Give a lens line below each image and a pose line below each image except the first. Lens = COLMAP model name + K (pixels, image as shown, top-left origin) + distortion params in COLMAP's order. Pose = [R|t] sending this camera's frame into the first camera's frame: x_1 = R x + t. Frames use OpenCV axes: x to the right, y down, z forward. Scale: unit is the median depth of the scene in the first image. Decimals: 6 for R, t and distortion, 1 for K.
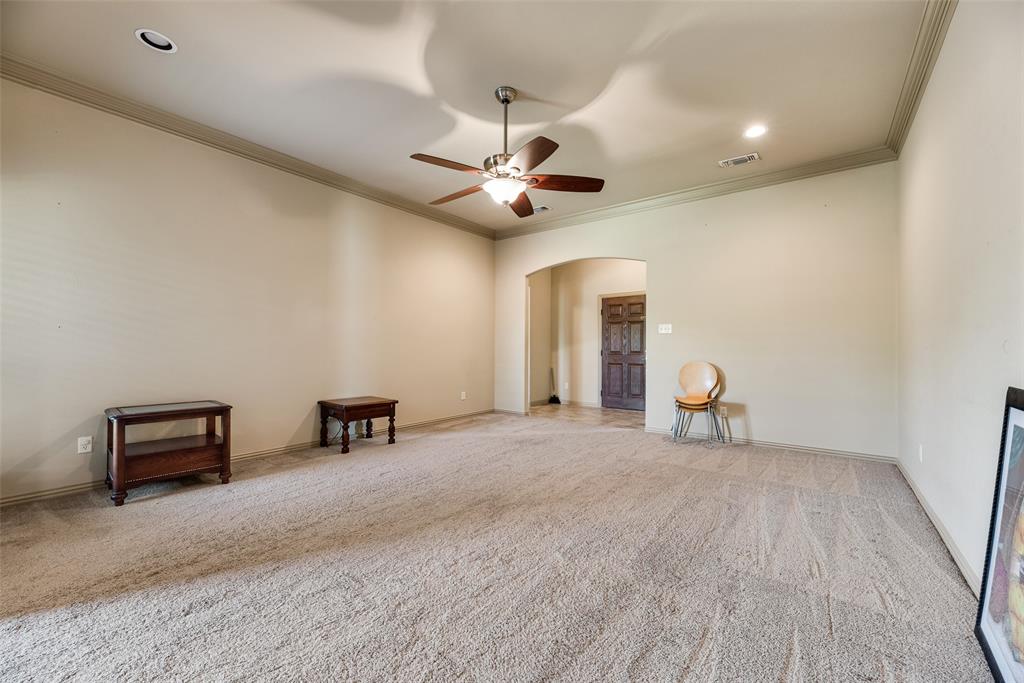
lens RADIAL K [[415.8, 0, 510.5], [0, 415.8, 343.5], [0, 0, 1]] dist [0.001098, 0.001599]
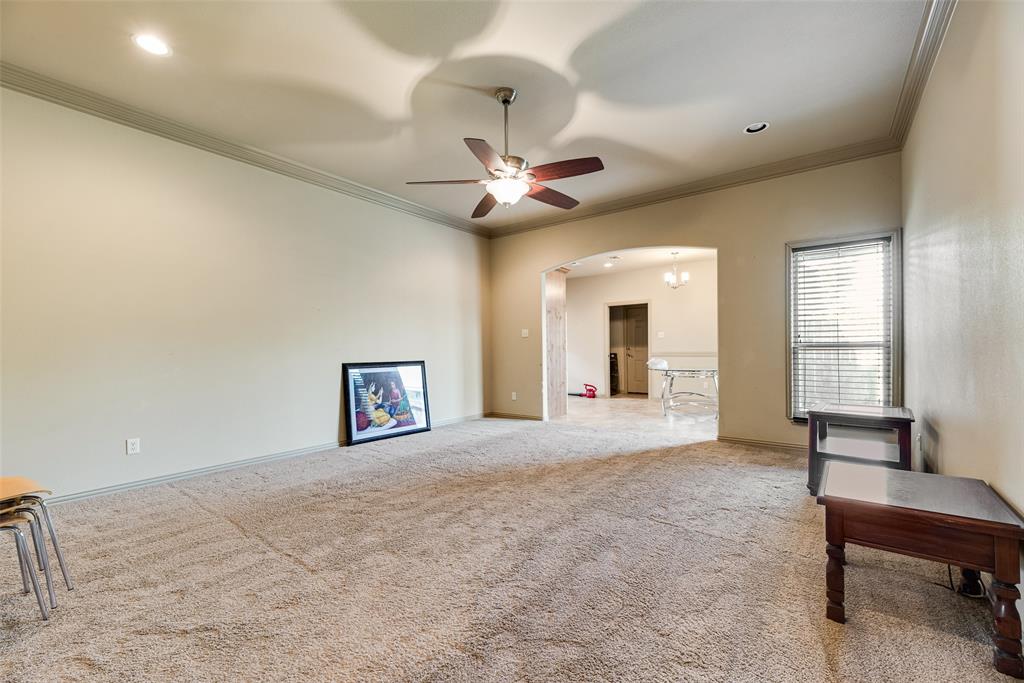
lens RADIAL K [[415.8, 0, 515.0], [0, 415.8, 339.8], [0, 0, 1]] dist [0.001098, 0.001599]
pose [[-0.999719, 0.005551, -0.023038, -0.006967], [0.006229, 0.999547, -0.029452, 0.015686], [0.022864, -0.029588, -0.999301, 1.880545]]
